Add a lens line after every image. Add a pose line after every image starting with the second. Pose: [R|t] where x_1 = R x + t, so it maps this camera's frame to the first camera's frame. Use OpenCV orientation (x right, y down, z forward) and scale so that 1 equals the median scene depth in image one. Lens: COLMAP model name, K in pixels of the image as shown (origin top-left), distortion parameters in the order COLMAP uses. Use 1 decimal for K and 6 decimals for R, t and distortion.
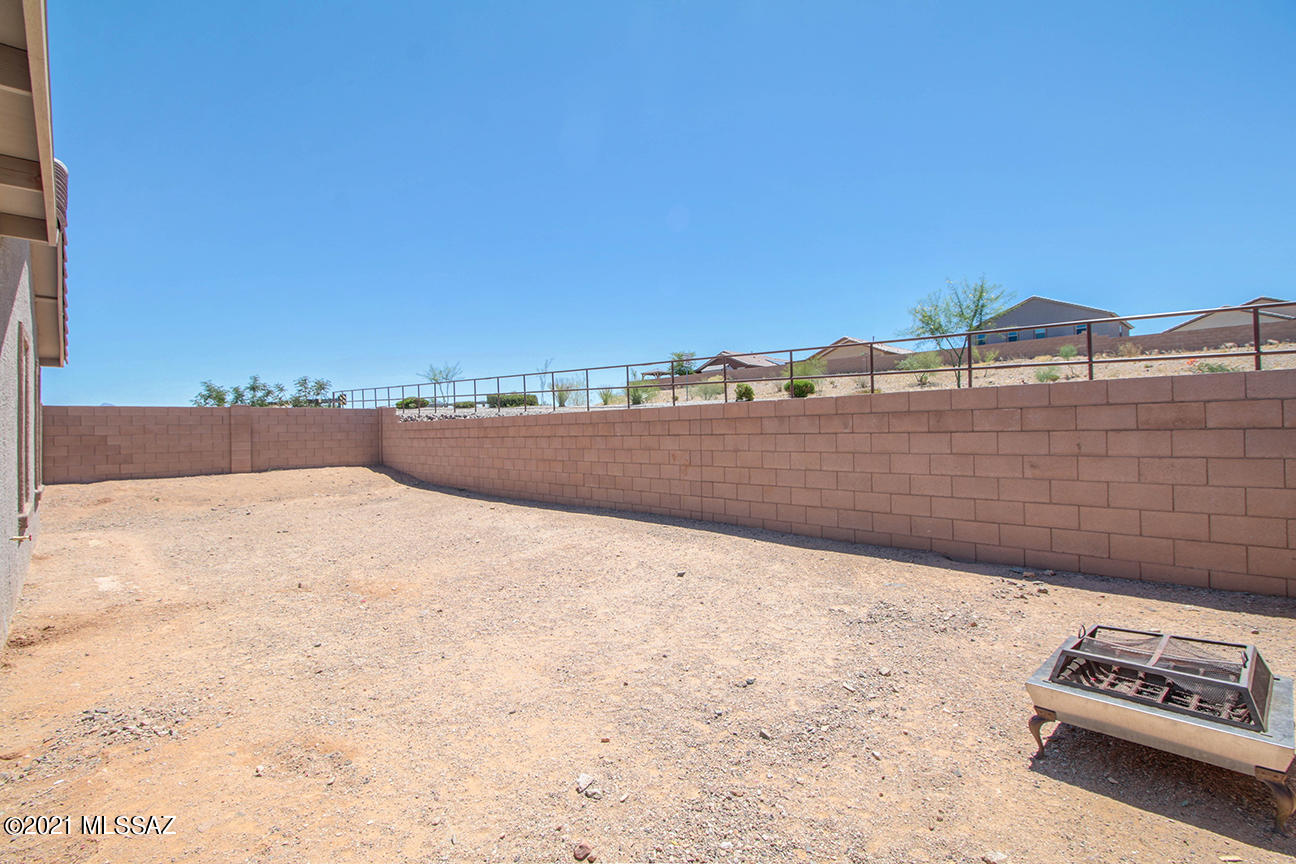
lens RADIAL K [[597.2, 0, 651.6], [0, 597.2, 431.9], [0, 0, 1]] dist [0.020224, -0.012002]
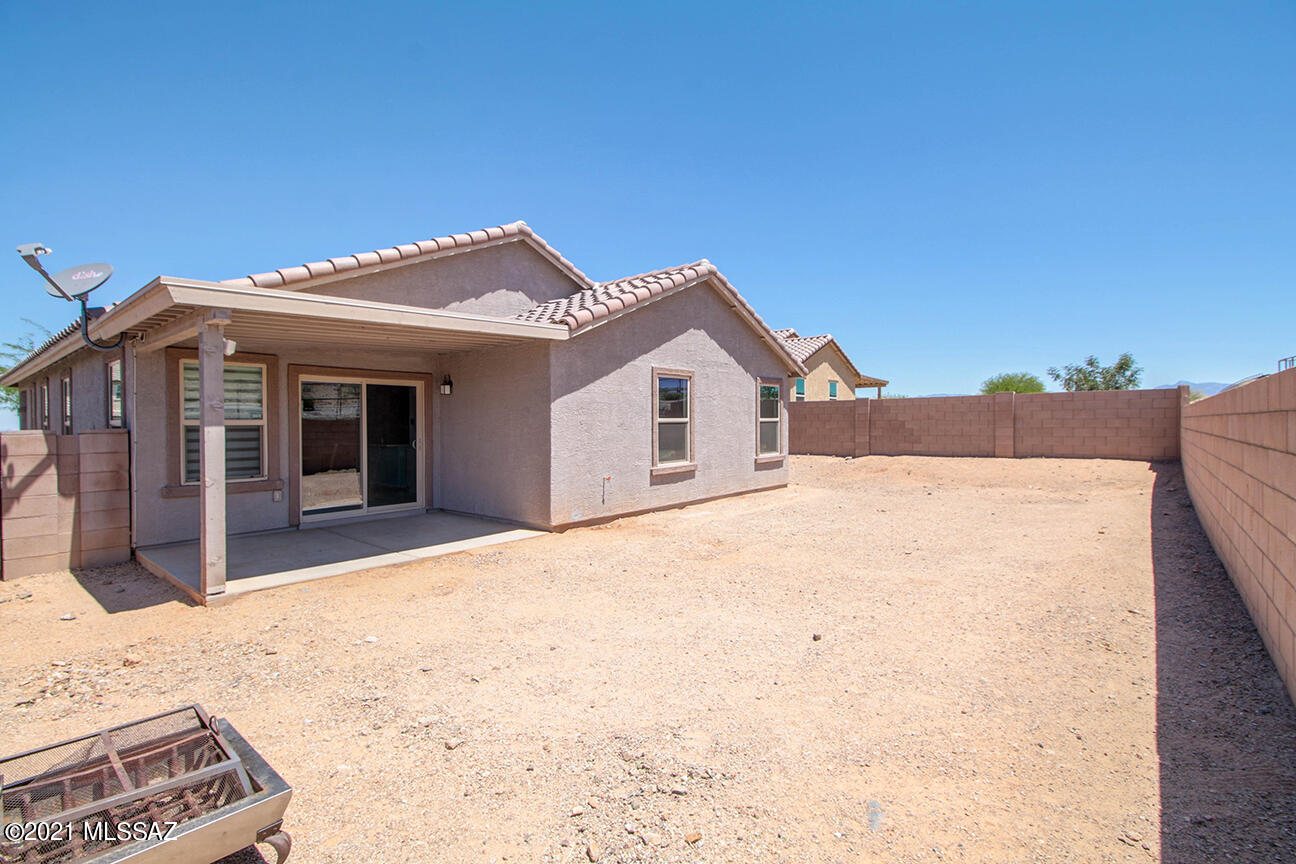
lens RADIAL K [[597.2, 0, 653.8], [0, 597.2, 431.6], [0, 0, 1]] dist [0.020224, -0.012002]
pose [[0.096578, 0.032732, -0.994787, 0.626713], [0.005454, 0.999427, 0.033414, -0.031619], [0.995311, -0.008653, 0.096344, 0.610616]]
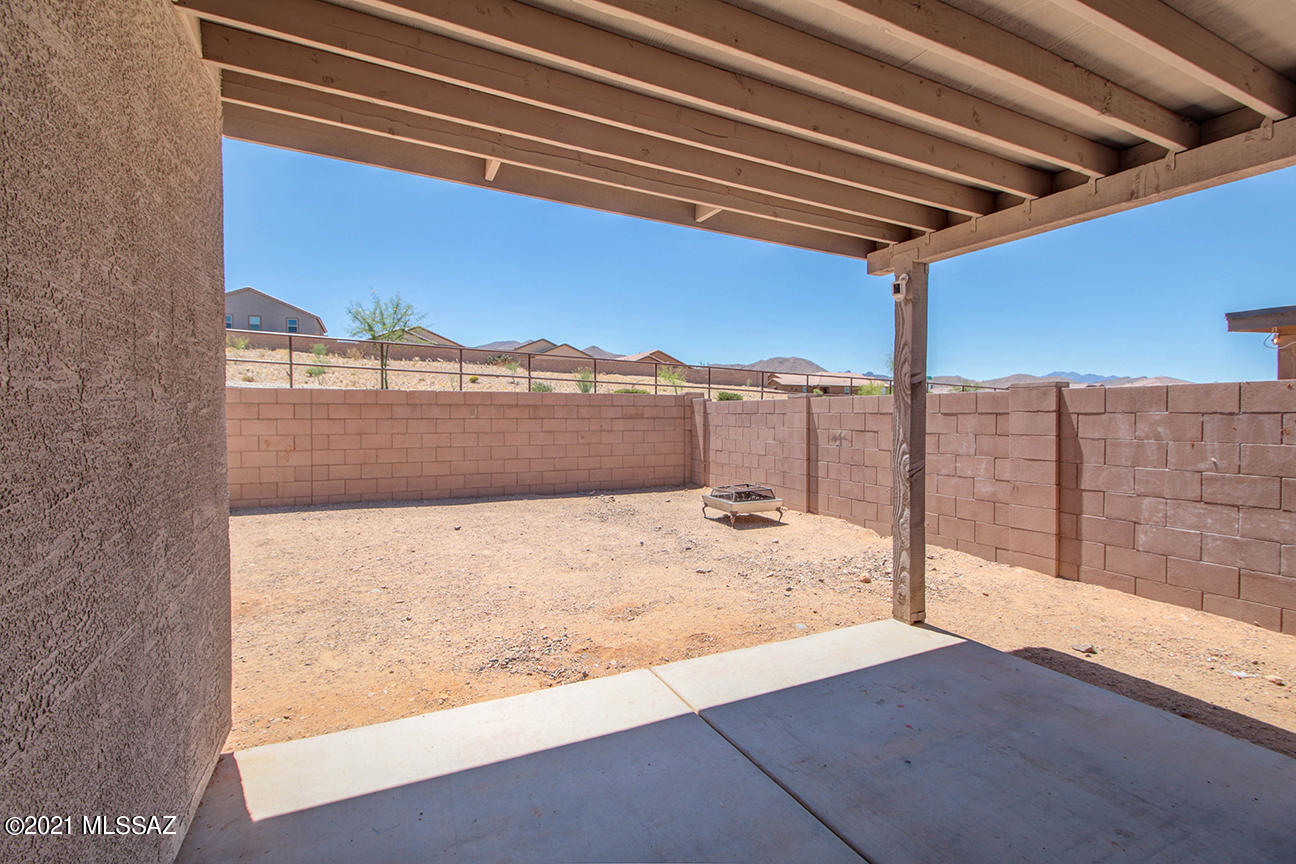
lens RADIAL K [[597.2, 0, 656.0], [0, 597.2, 425.4], [0, 0, 1]] dist [0.020224, -0.012002]
pose [[0.310877, -0.000934, 0.950450, -0.845430], [-0.006313, 0.999975, 0.003047, 0.010732], [-0.950429, -0.006947, 0.310863, 0.168976]]
